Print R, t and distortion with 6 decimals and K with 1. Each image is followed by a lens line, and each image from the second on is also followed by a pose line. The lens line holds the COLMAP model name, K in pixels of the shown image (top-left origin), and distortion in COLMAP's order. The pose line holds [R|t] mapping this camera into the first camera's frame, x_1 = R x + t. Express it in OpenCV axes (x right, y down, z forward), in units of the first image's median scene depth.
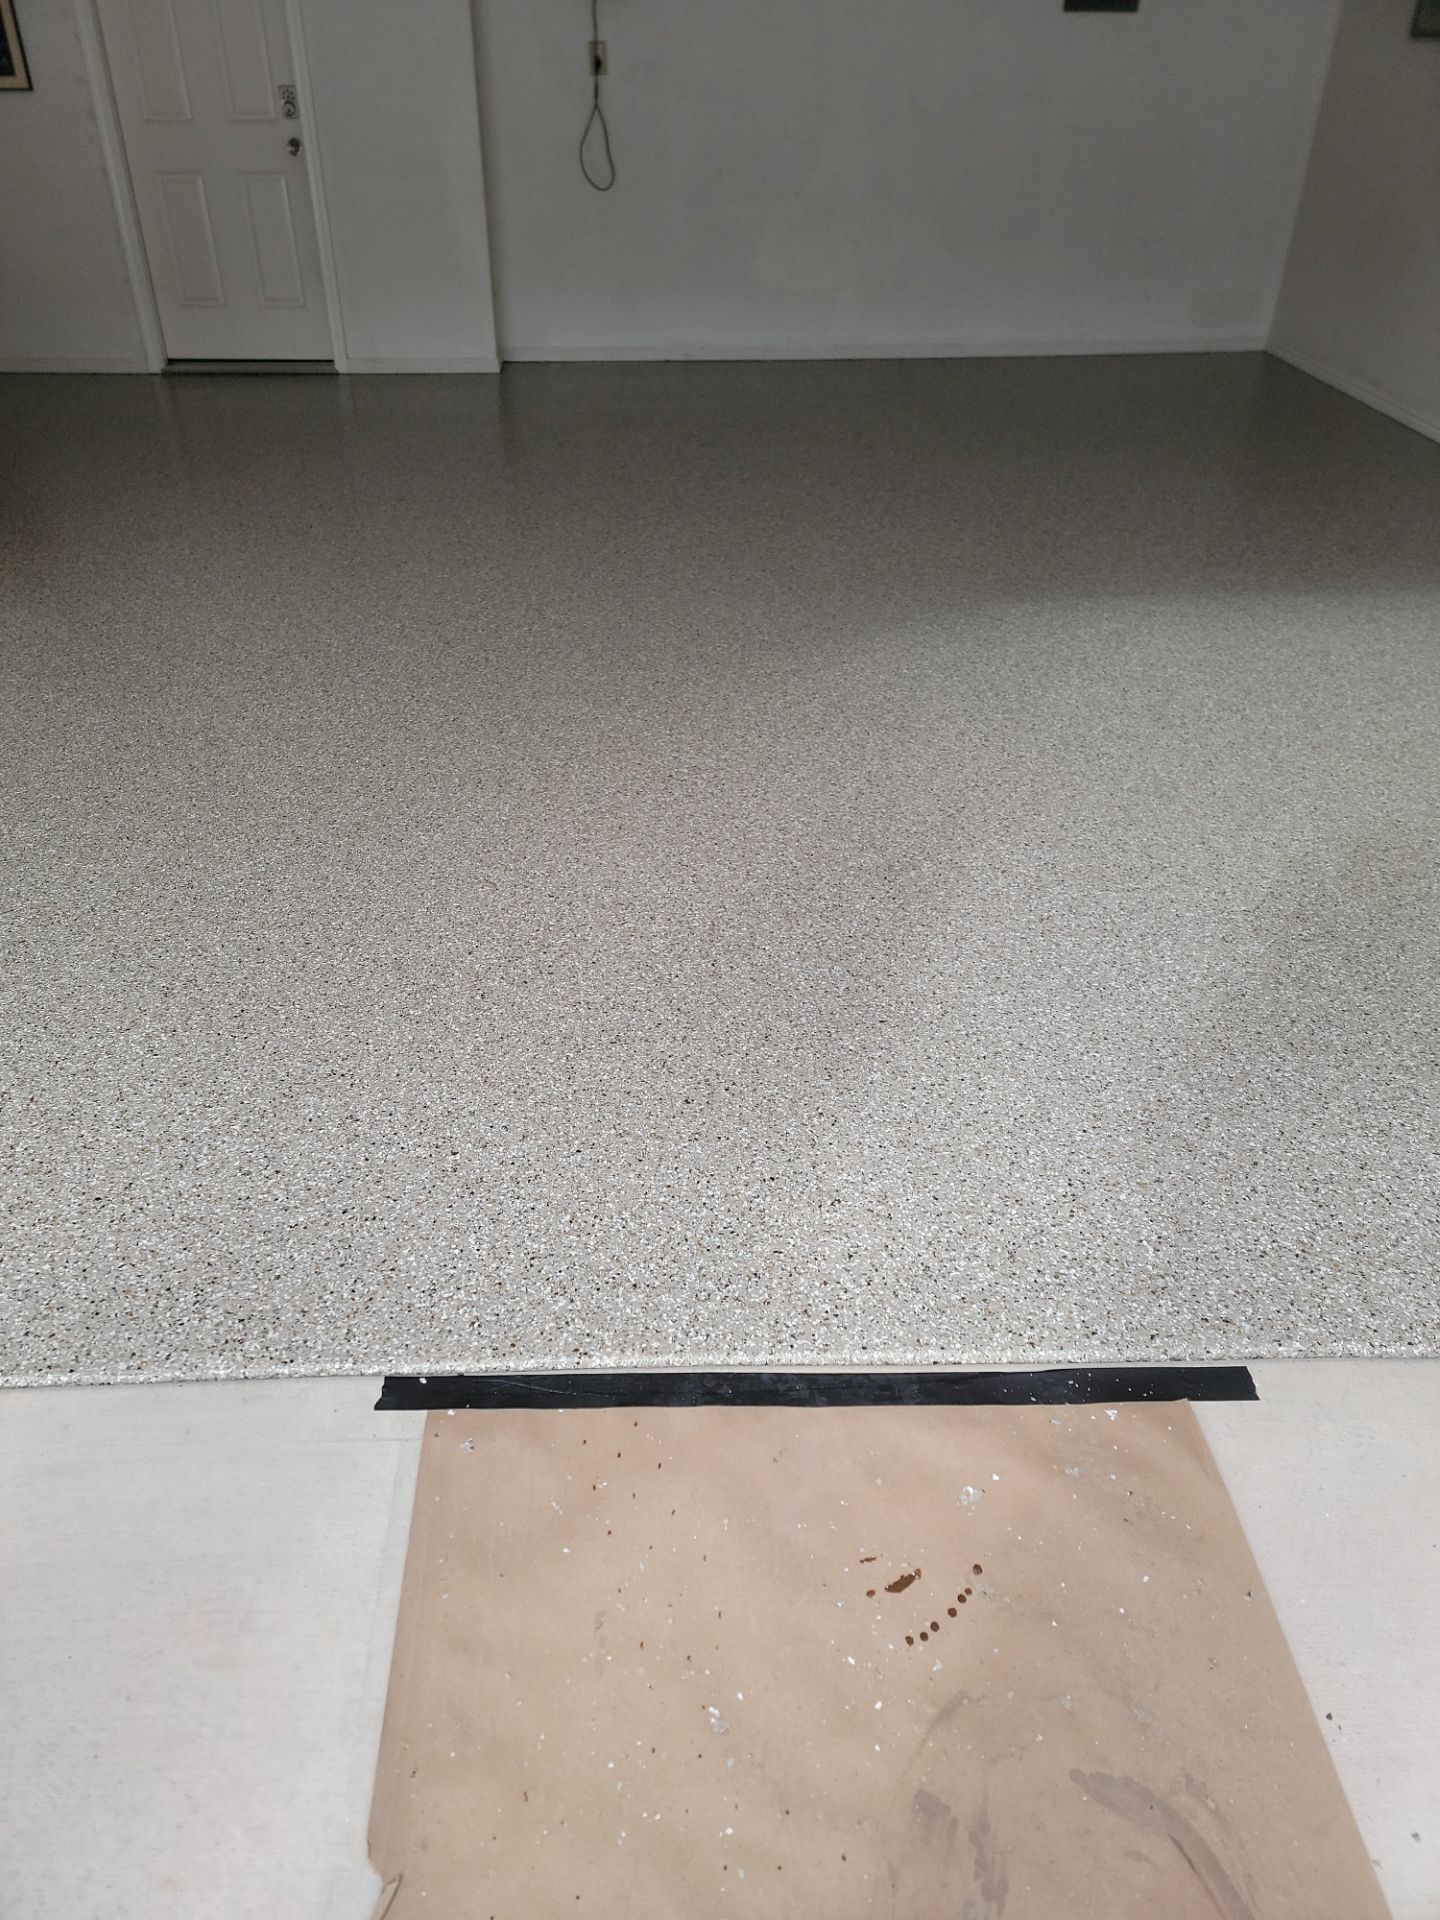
lens RADIAL K [[1306.7, 0, 720.0], [0, 1306.7, 960.0], [0, 0, 1]] dist [0.081848, -0.057694]
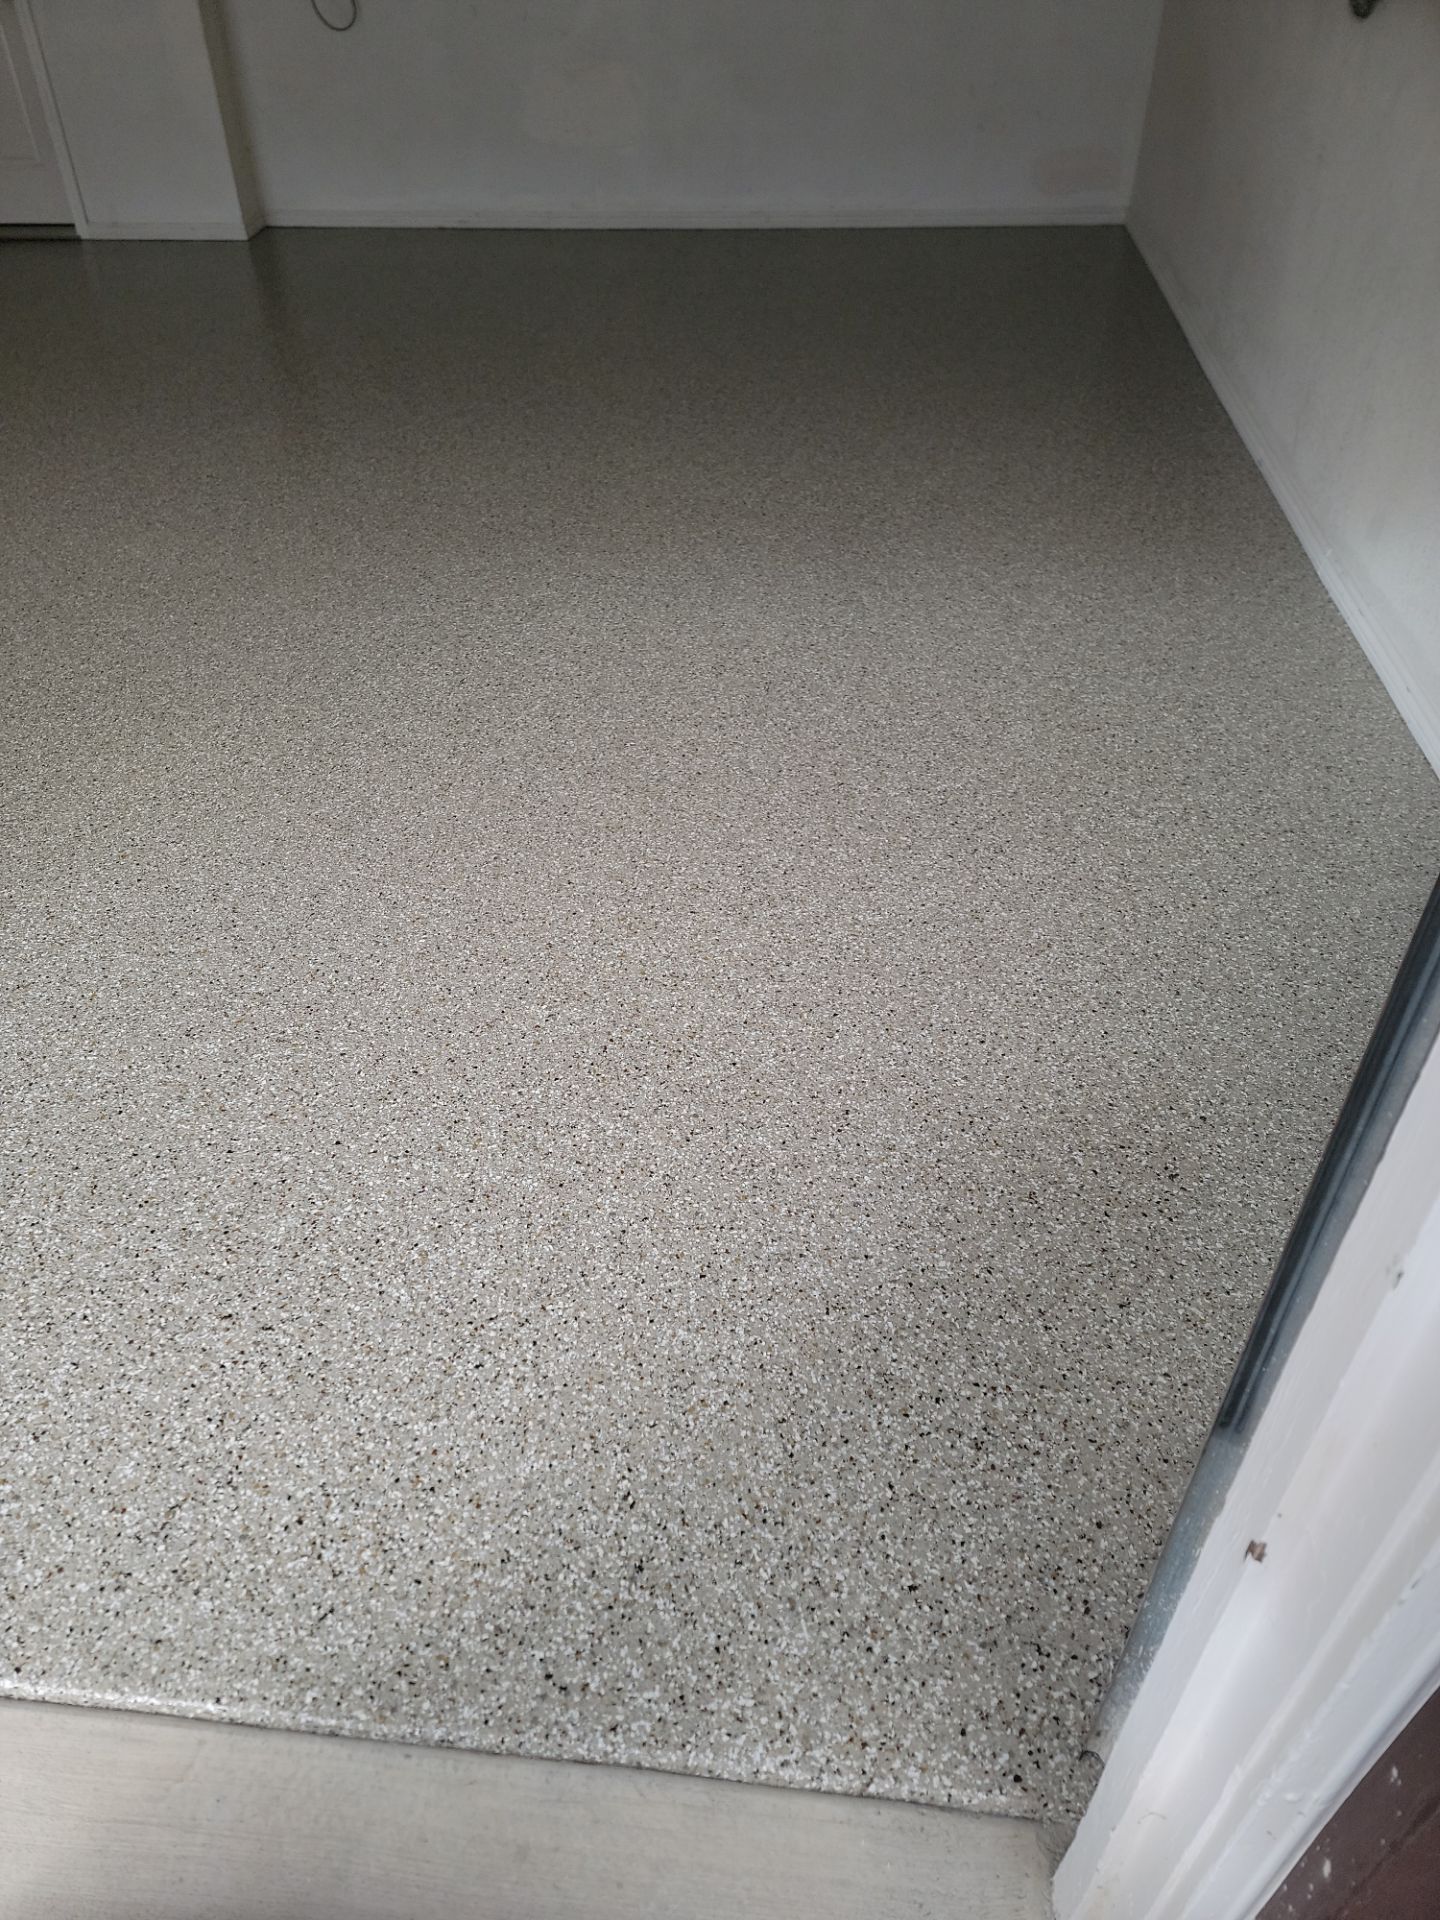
lens RADIAL K [[1306.7, 0, 720.0], [0, 1306.7, 960.0], [0, 0, 1]] dist [0.081848, -0.057694]
pose [[0.989603, 0.075211, -0.122590, 0.335382], [-0.062757, 0.992755, 0.102470, -0.069234], [0.129409, -0.093711, 0.987153, 0.089392]]
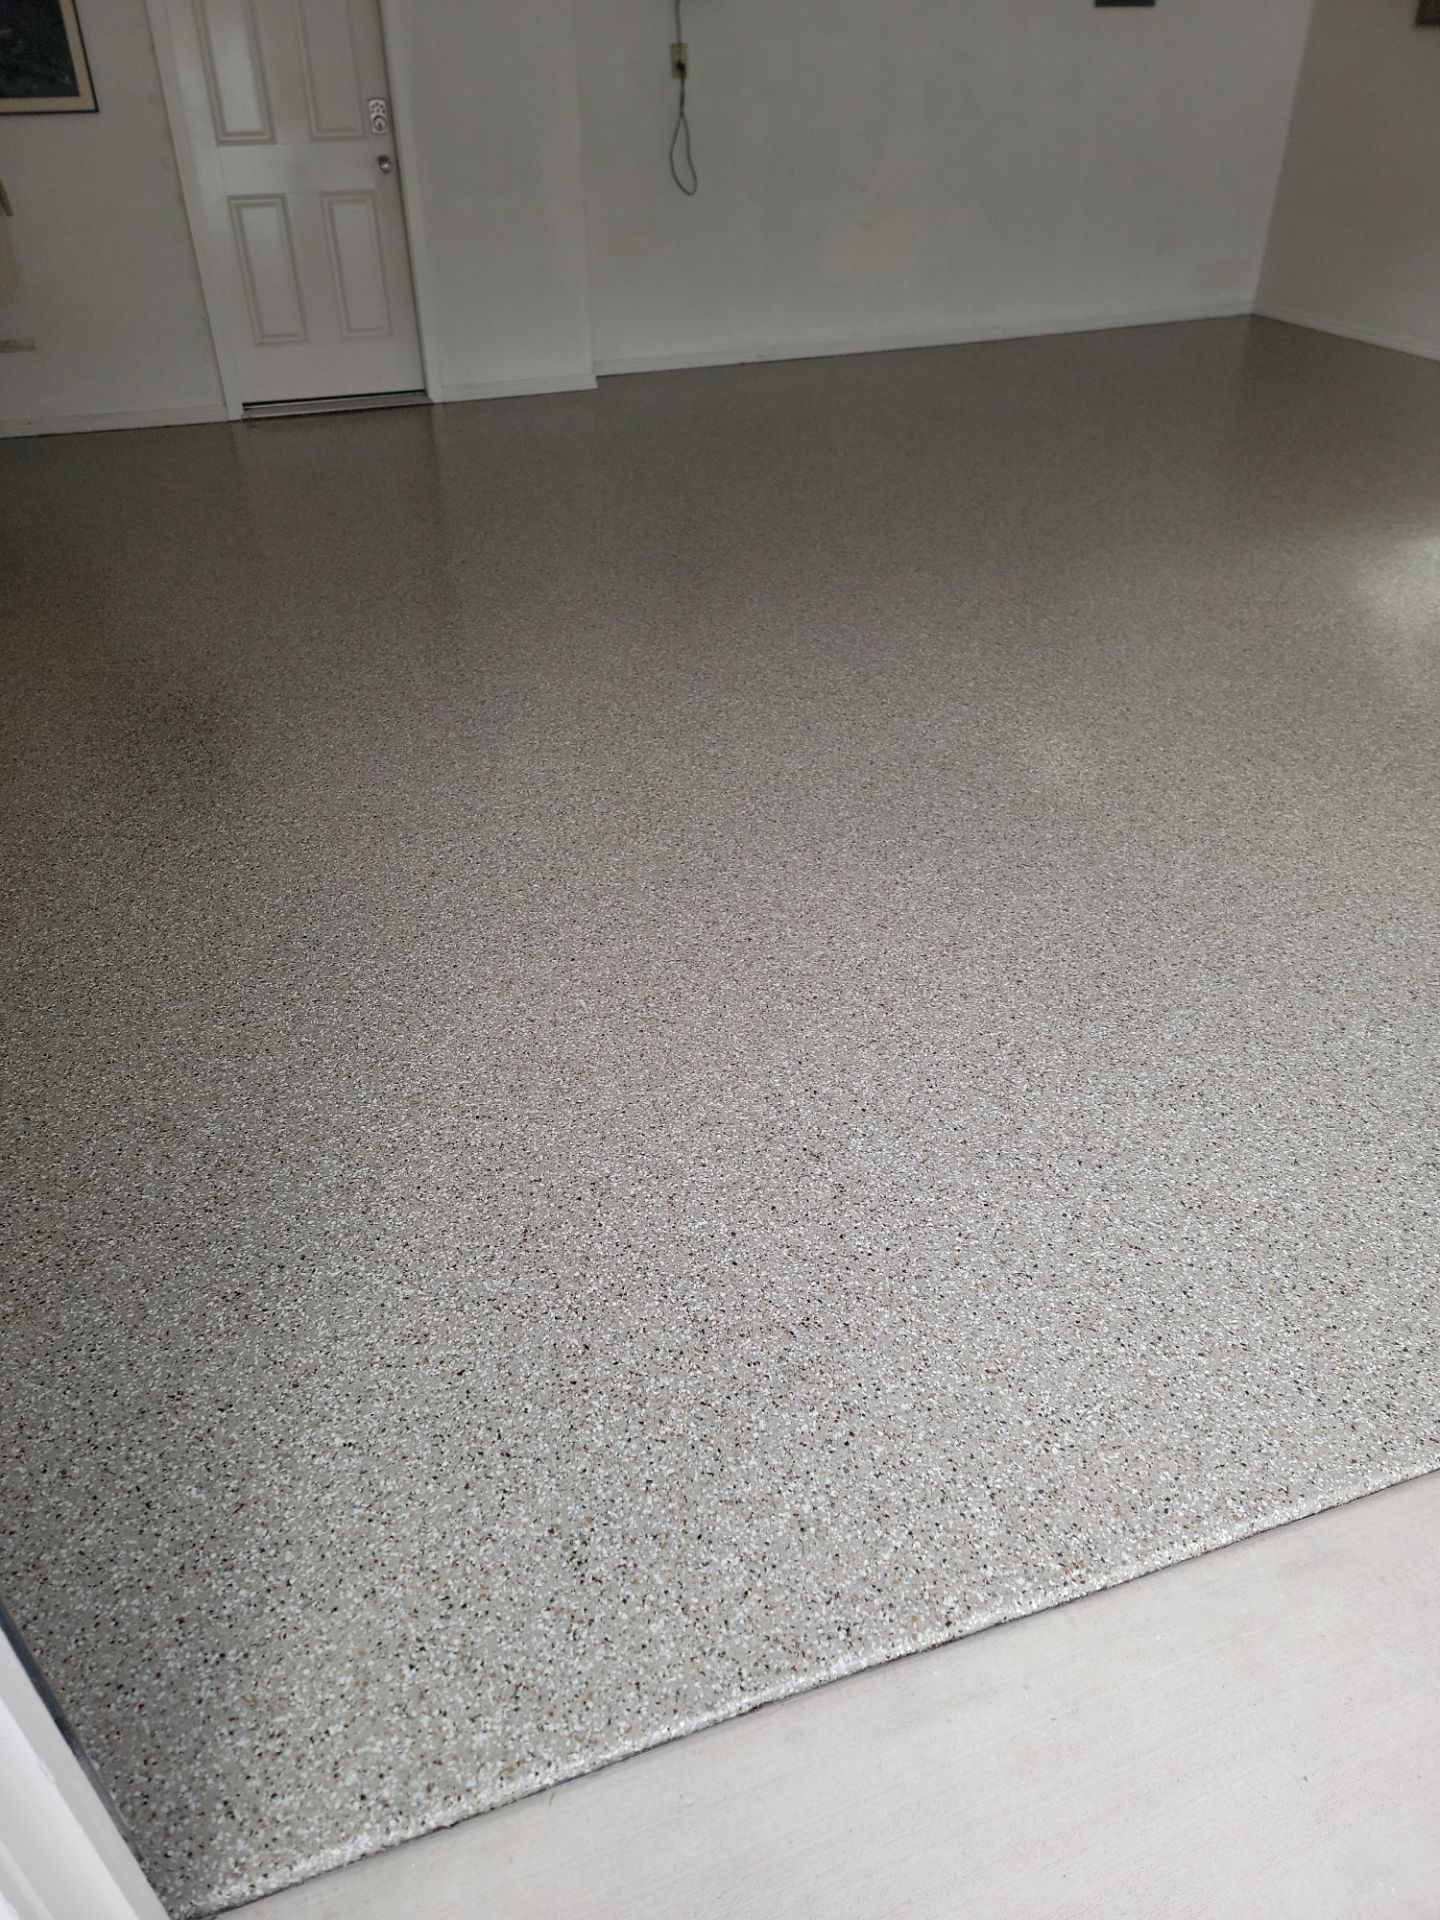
lens RADIAL K [[1306.7, 0, 720.0], [0, 1306.7, 960.0], [0, 0, 1]] dist [0.081848, -0.057694]
pose [[0.955245, -0.180173, 0.234614, -0.415780], [0.180396, 0.983376, 0.020692, -0.038655], [-0.234443, 0.022557, 0.971868, 0.050901]]
